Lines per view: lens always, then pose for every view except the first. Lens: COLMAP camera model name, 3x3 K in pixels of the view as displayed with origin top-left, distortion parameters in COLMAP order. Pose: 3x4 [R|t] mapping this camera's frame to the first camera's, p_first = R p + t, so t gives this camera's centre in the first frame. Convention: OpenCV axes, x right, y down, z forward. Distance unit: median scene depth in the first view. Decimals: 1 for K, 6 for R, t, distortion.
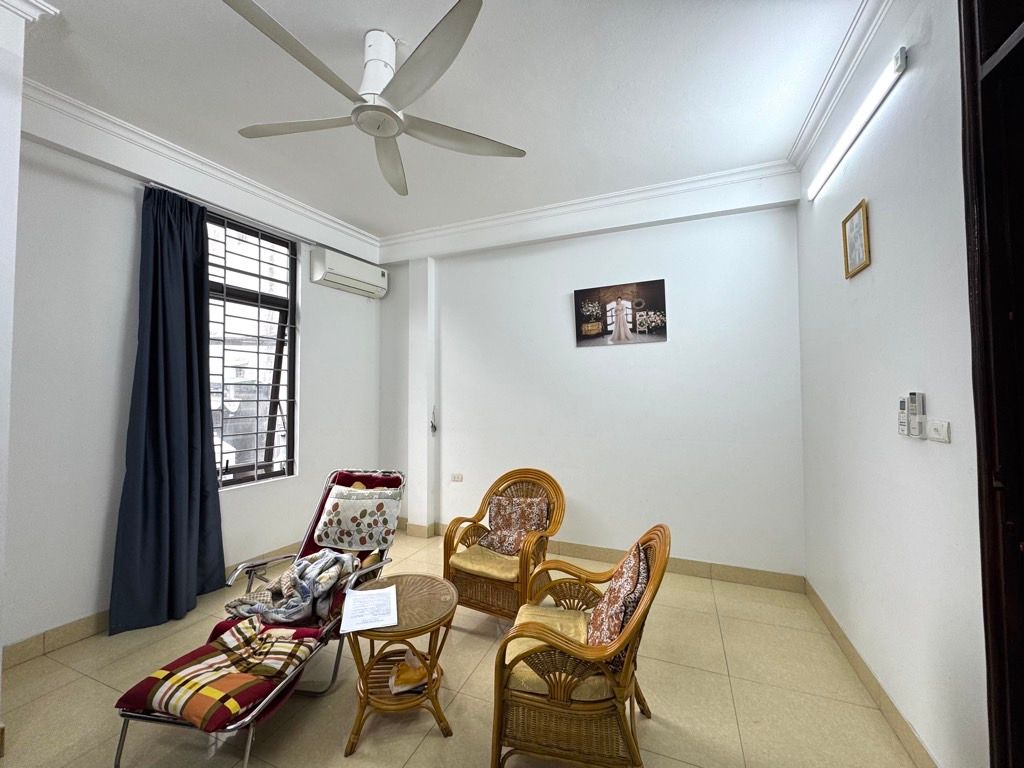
lens RADIAL K [[408.8, 0, 505.6], [0, 408.8, 379.4], [0, 0, 1]] dist [-0.001938, 0.000594]
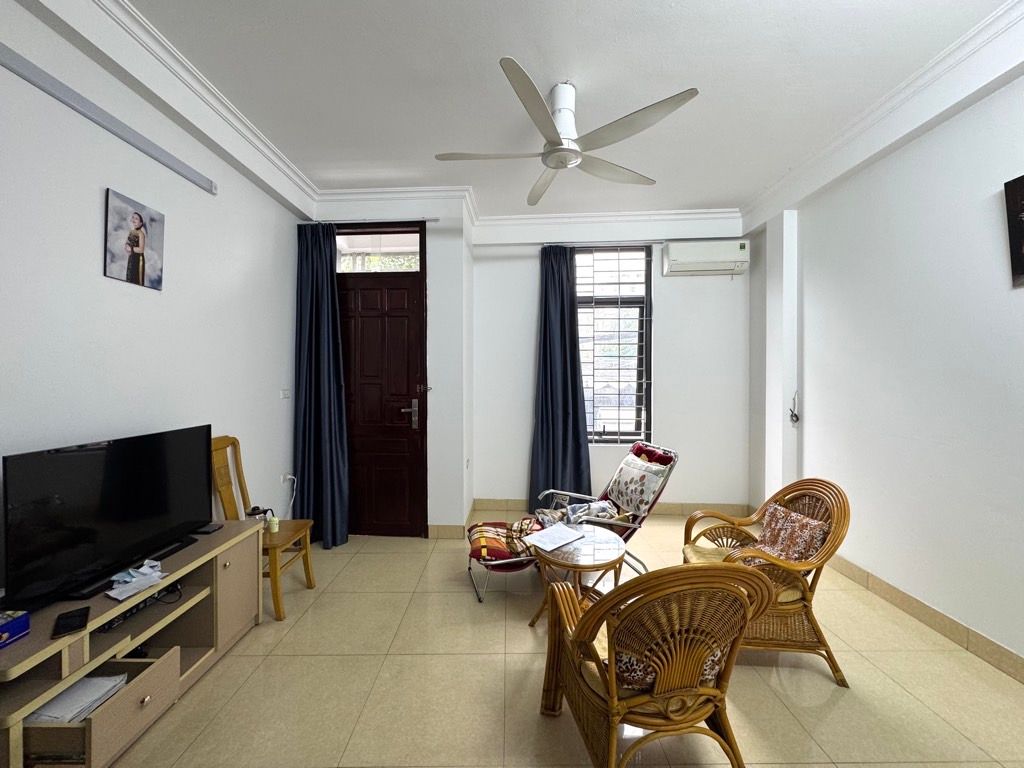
lens RADIAL K [[408.8, 0, 513.0], [0, 408.8, 378.6], [0, 0, 1]] dist [-0.001938, 0.000594]
pose [[0.388233, 0.004056, -0.921552, 0.497660], [0.031208, 0.999359, 0.017546, 0.011153], [0.921033, -0.035572, 0.387858, 0.224724]]
